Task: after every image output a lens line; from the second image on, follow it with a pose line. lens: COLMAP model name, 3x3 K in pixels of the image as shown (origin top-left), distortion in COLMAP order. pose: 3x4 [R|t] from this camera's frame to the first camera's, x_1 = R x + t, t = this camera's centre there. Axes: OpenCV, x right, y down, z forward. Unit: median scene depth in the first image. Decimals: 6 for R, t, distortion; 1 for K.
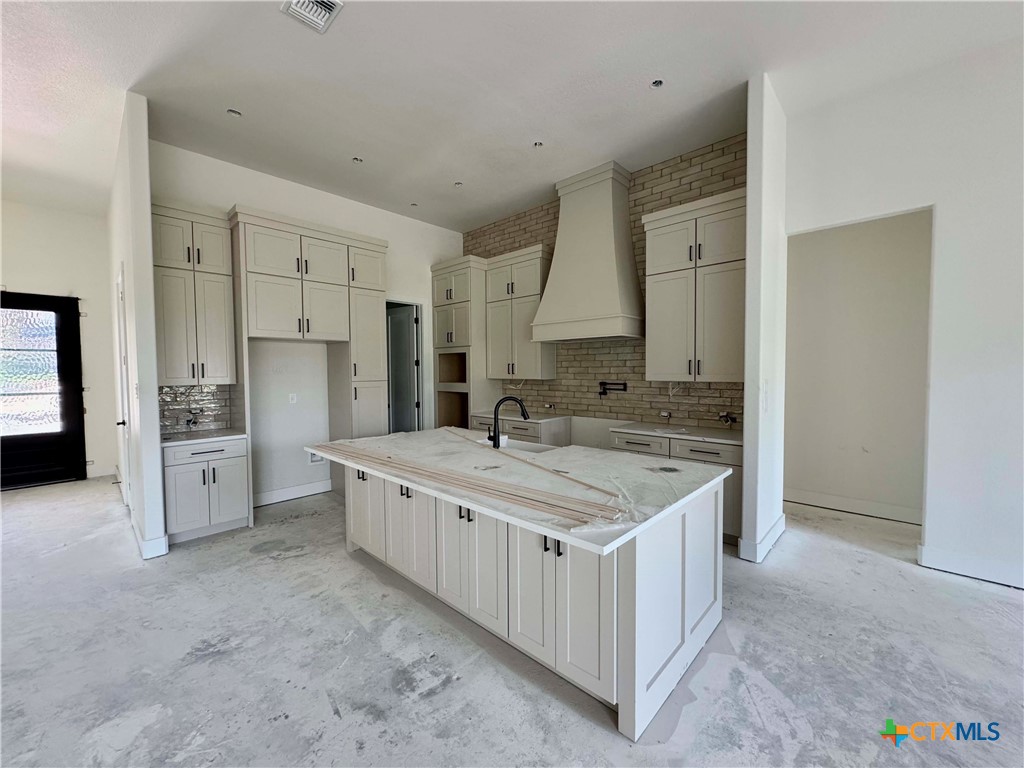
lens RADIAL K [[407.5, 0, 512.7], [0, 407.5, 384.7], [0, 0, 1]] dist [-0.002981, 0.000461]
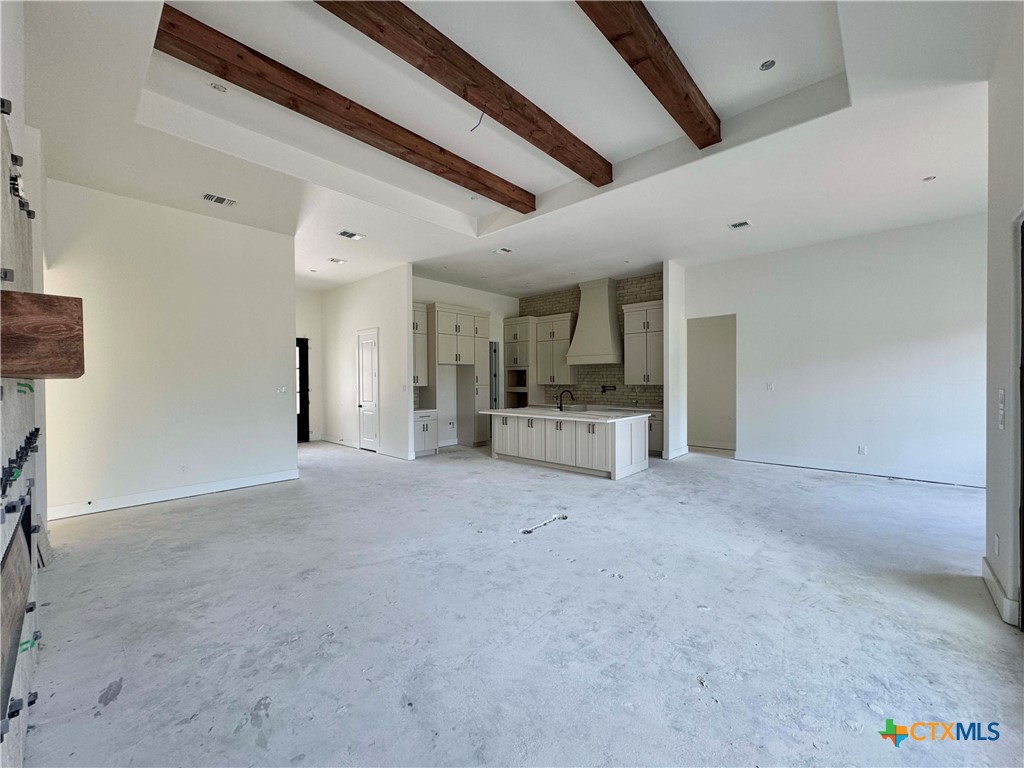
lens RADIAL K [[407.5, 0, 513.1], [0, 407.5, 384.5], [0, 0, 1]] dist [-0.002981, 0.000461]
pose [[0.999914, 0.001456, 0.013067, -0.253214], [-0.001099, 0.999627, -0.027297, 0.044044], [-0.013102, 0.027280, 0.999542, -1.009019]]
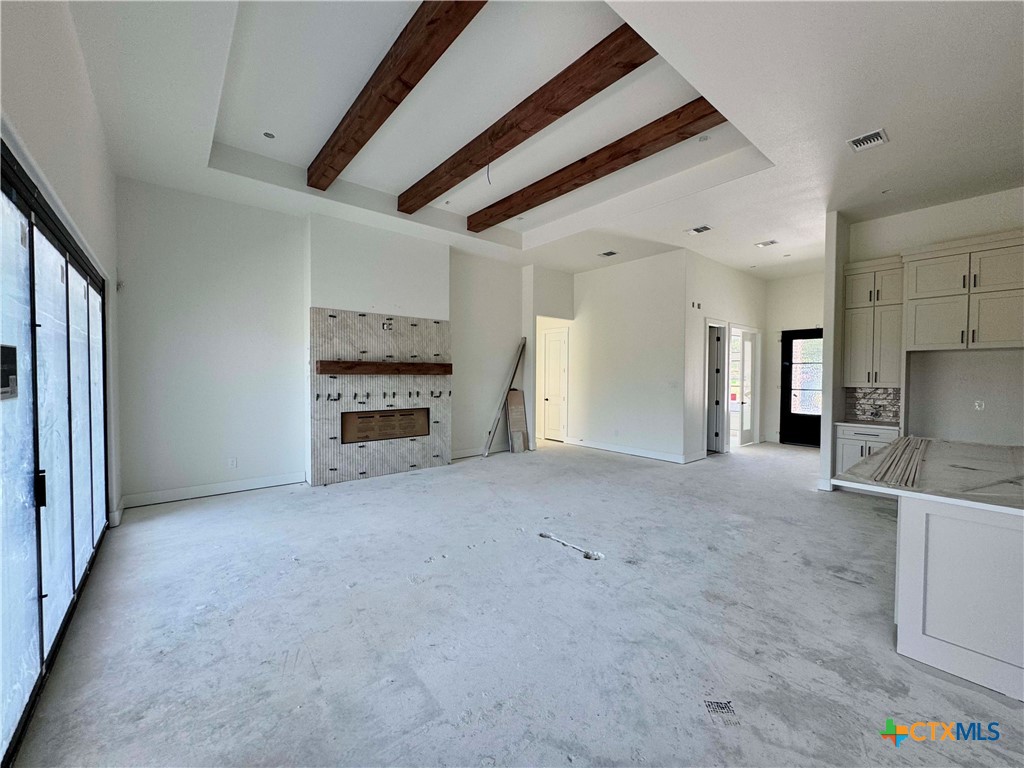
lens RADIAL K [[407.5, 0, 509.5], [0, 407.5, 384.9], [0, 0, 1]] dist [-0.002981, 0.000461]
pose [[-0.117544, 0.032120, -0.992548, 0.671951], [-0.042628, 0.998392, 0.037358, -0.006200], [0.992152, 0.046701, -0.115986, -0.067713]]
